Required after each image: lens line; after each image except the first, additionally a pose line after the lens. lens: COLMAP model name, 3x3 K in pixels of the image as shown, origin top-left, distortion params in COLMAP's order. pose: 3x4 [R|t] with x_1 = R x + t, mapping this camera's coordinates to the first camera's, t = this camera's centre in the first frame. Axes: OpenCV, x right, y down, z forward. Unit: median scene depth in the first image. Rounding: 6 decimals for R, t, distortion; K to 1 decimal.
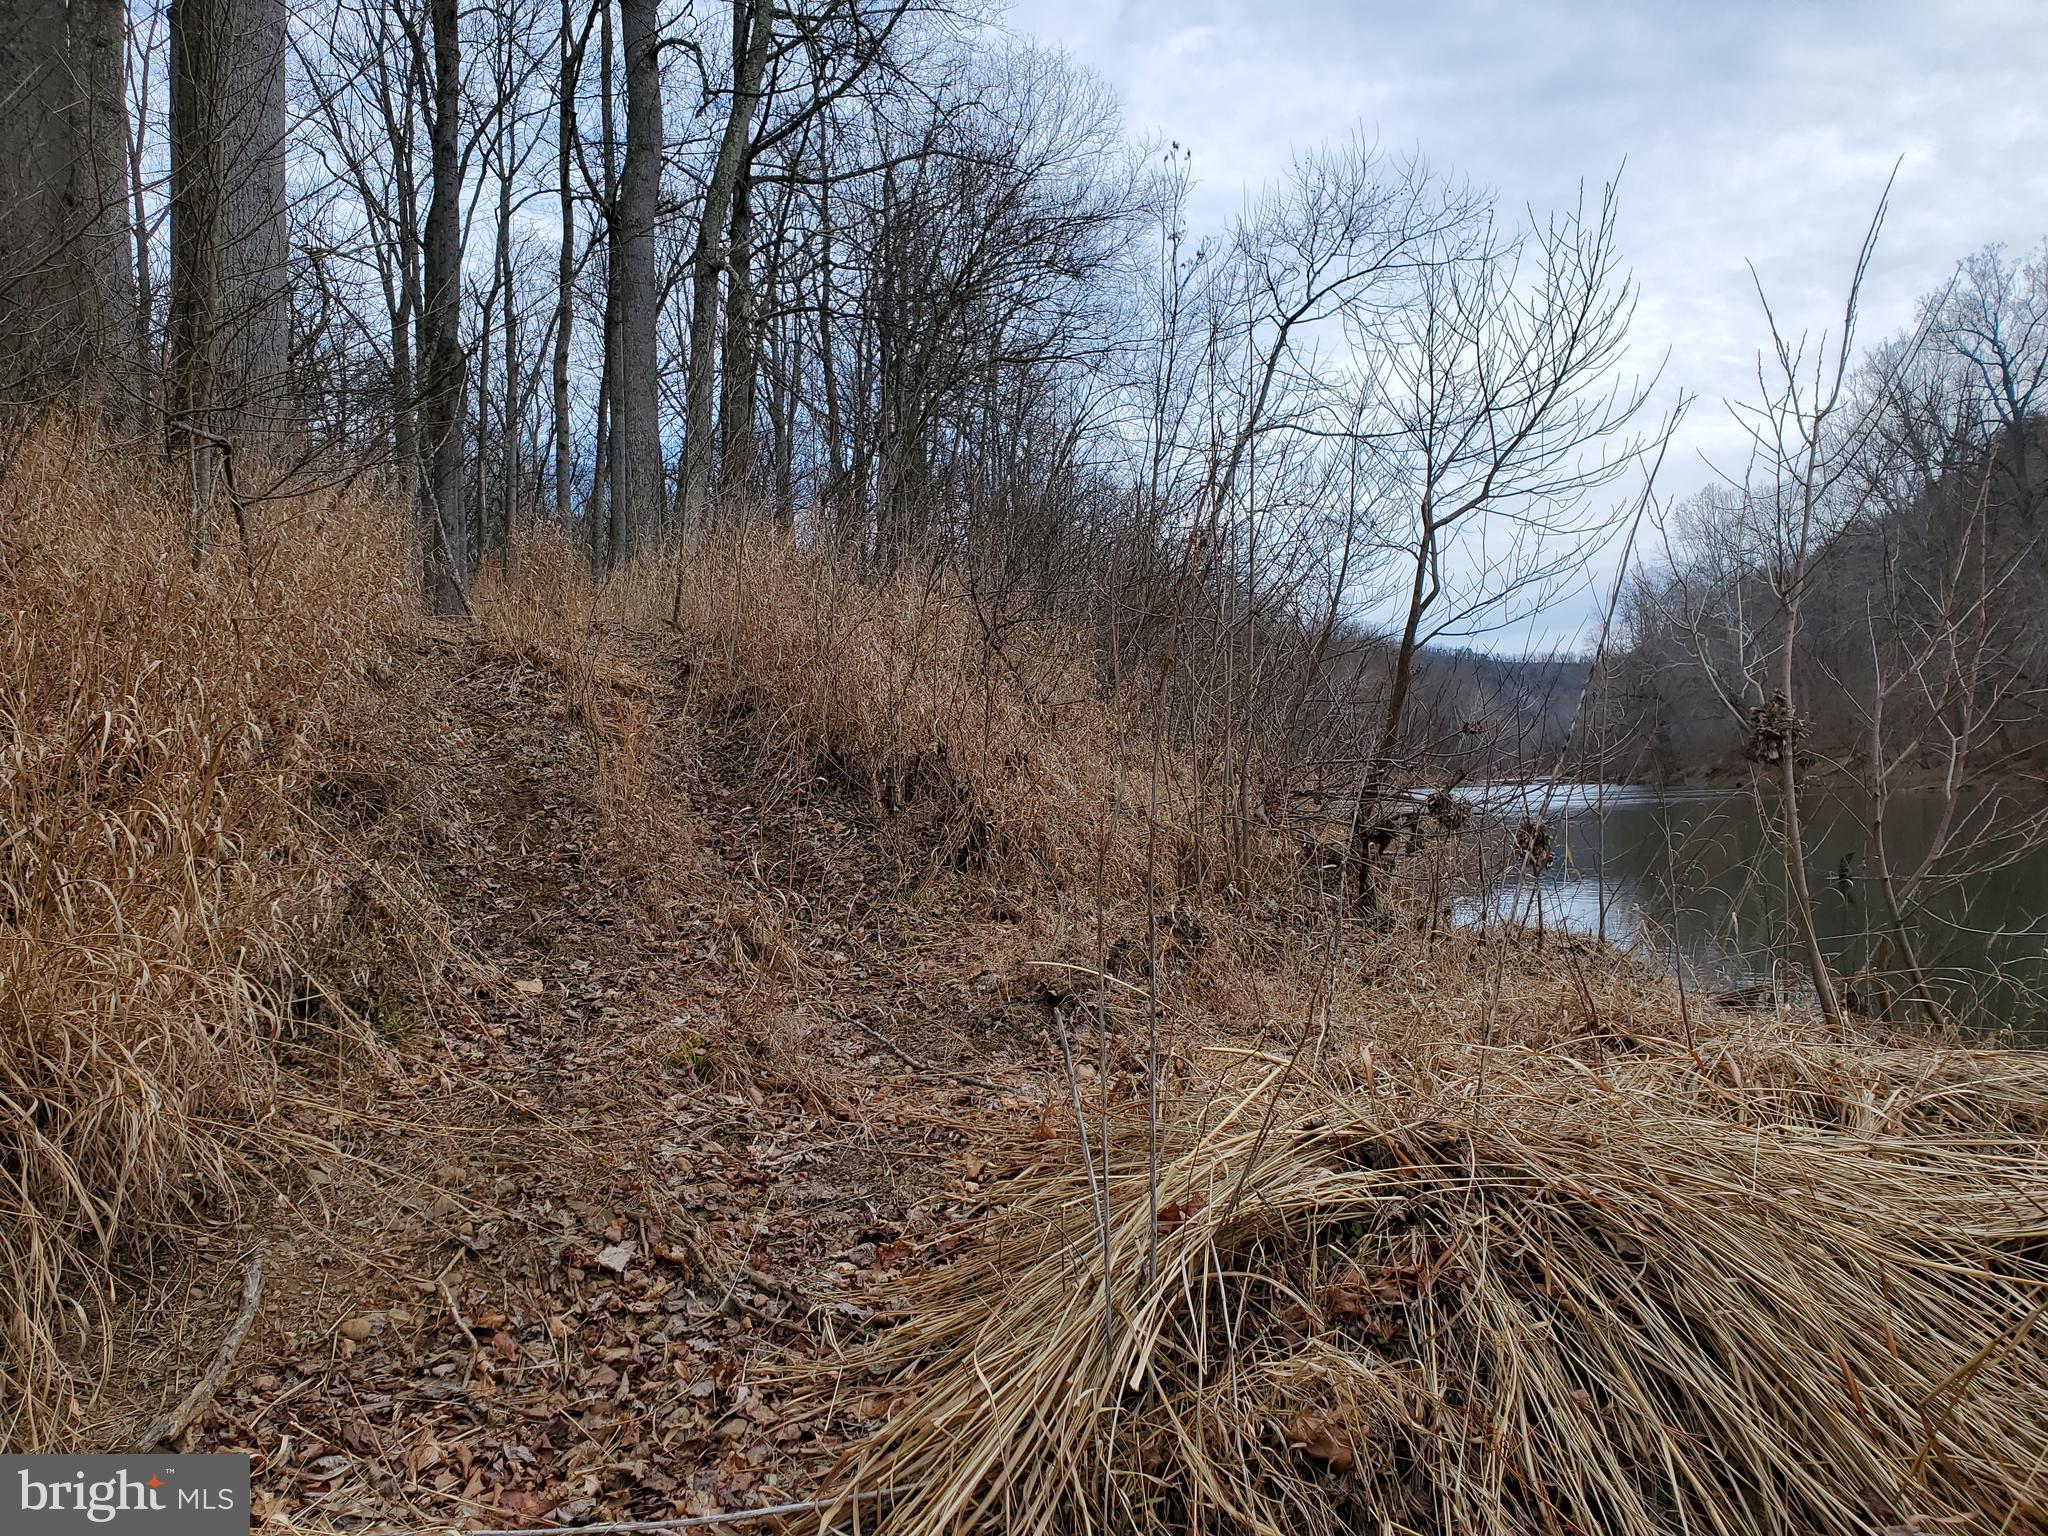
lens RADIAL K [[1411.7, 0, 1018.6], [0, 1411.7, 817.4], [0, 0, 1]] dist [0.061353, -0.172794]
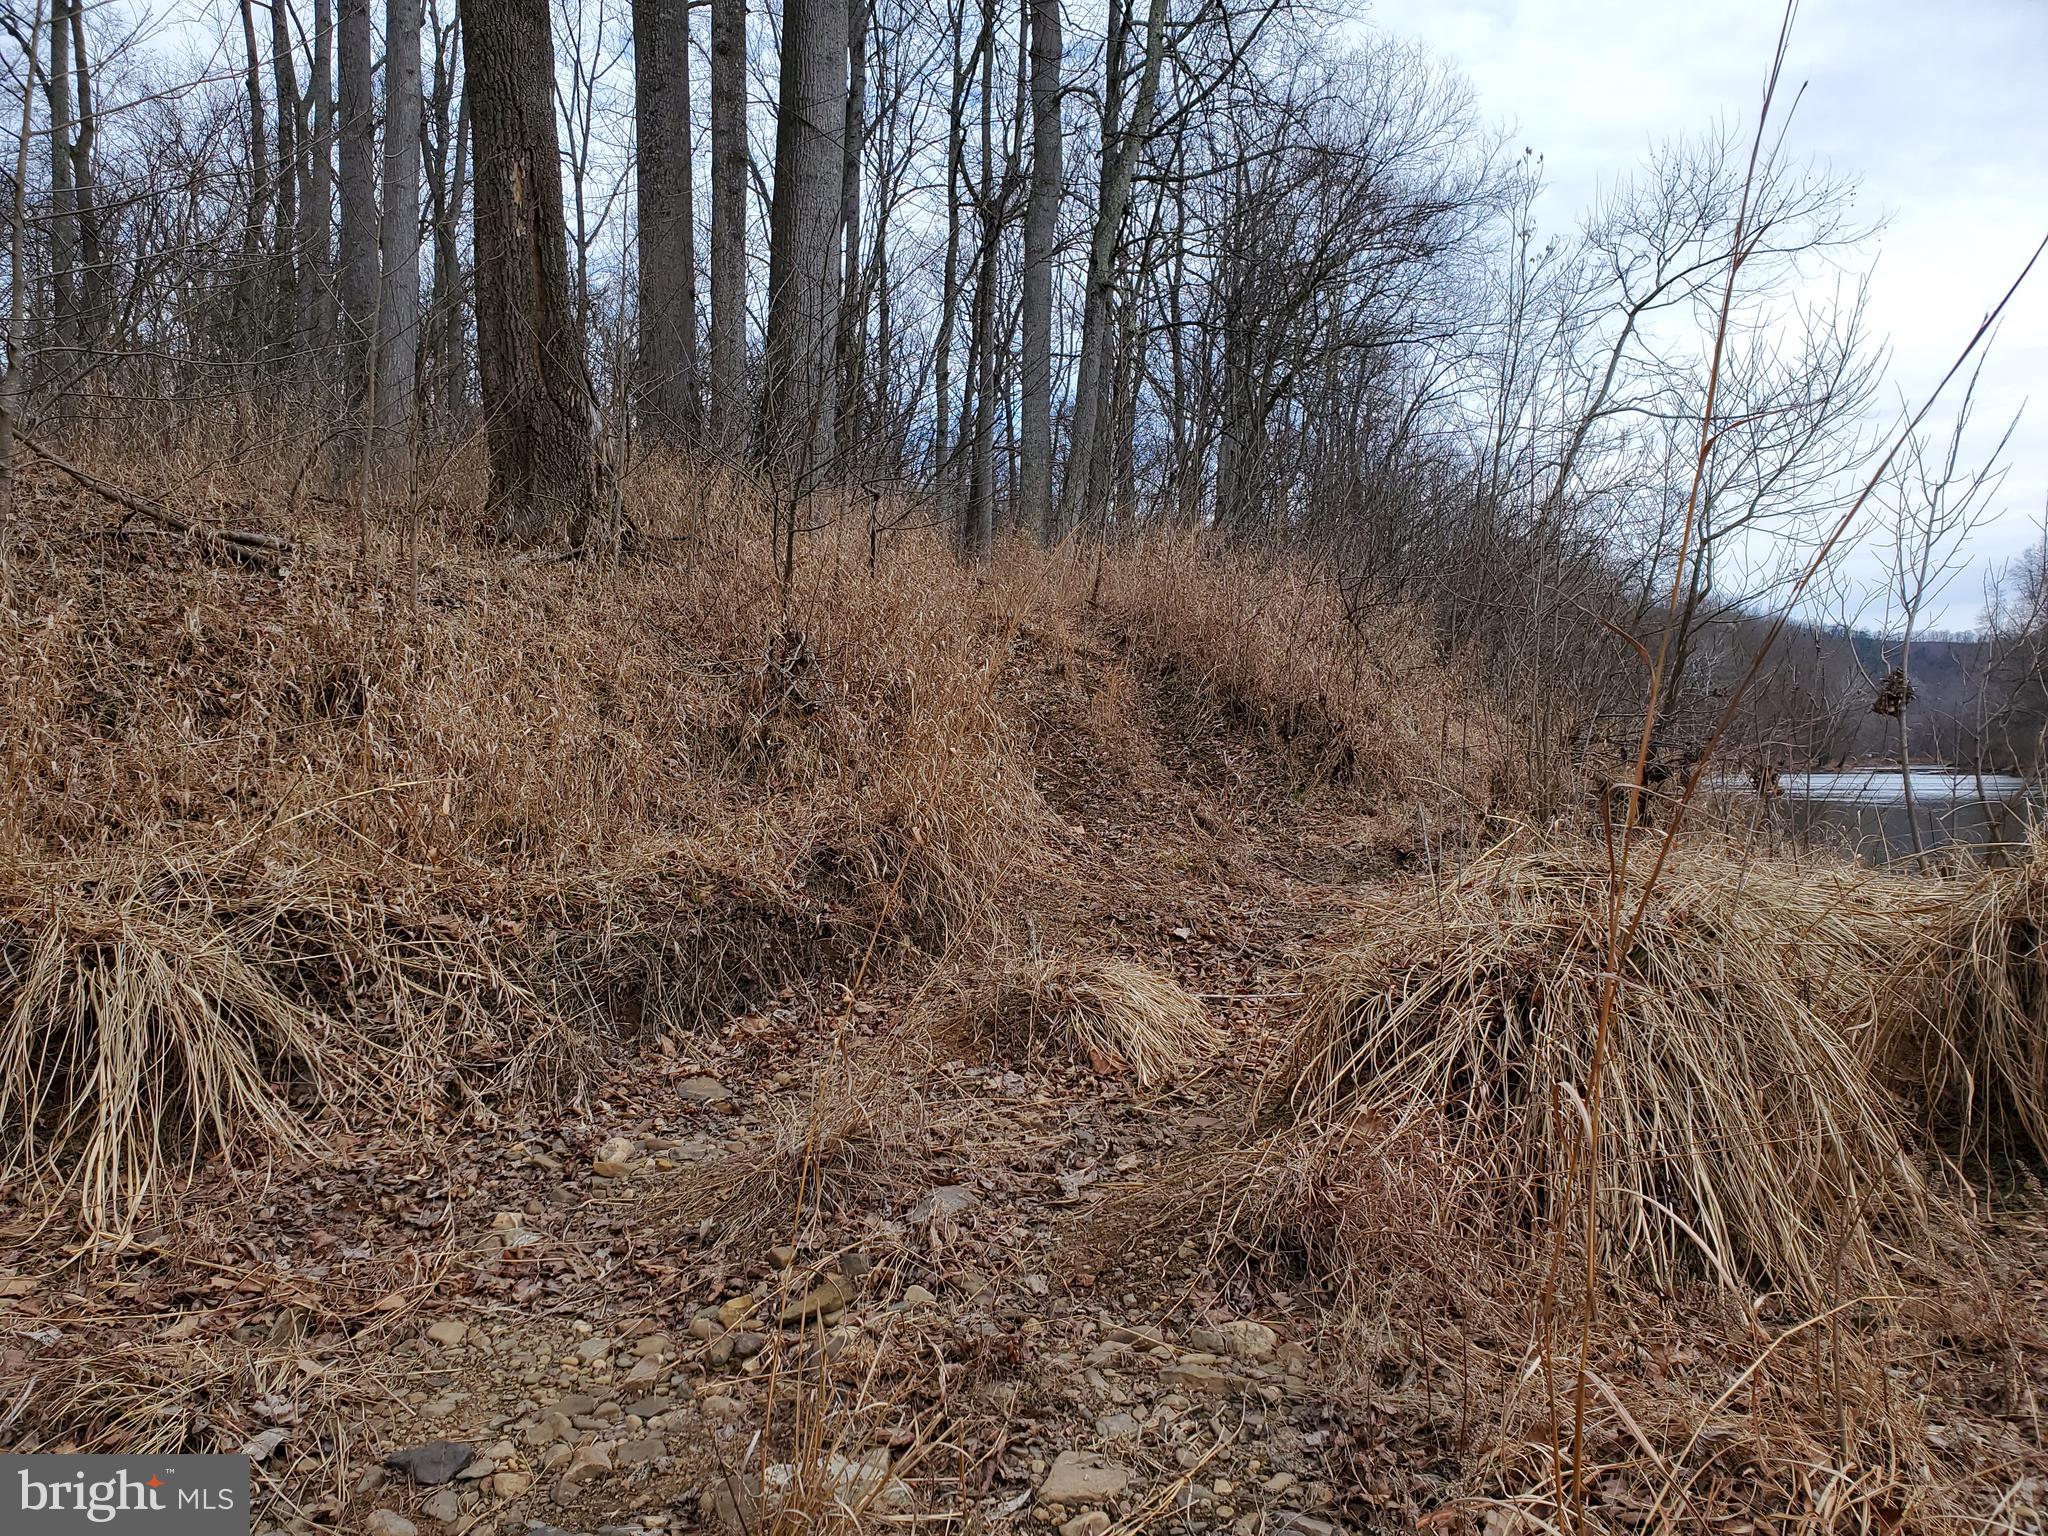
lens RADIAL K [[1411.7, 0, 1018.6], [0, 1411.7, 817.4], [0, 0, 1]] dist [0.061353, -0.172794]
pose [[0.974902, 0.042438, -0.218554, -0.008812], [-0.037383, 0.998930, 0.027214, 0.011203], [0.219475, -0.018361, 0.975445, -0.117173]]
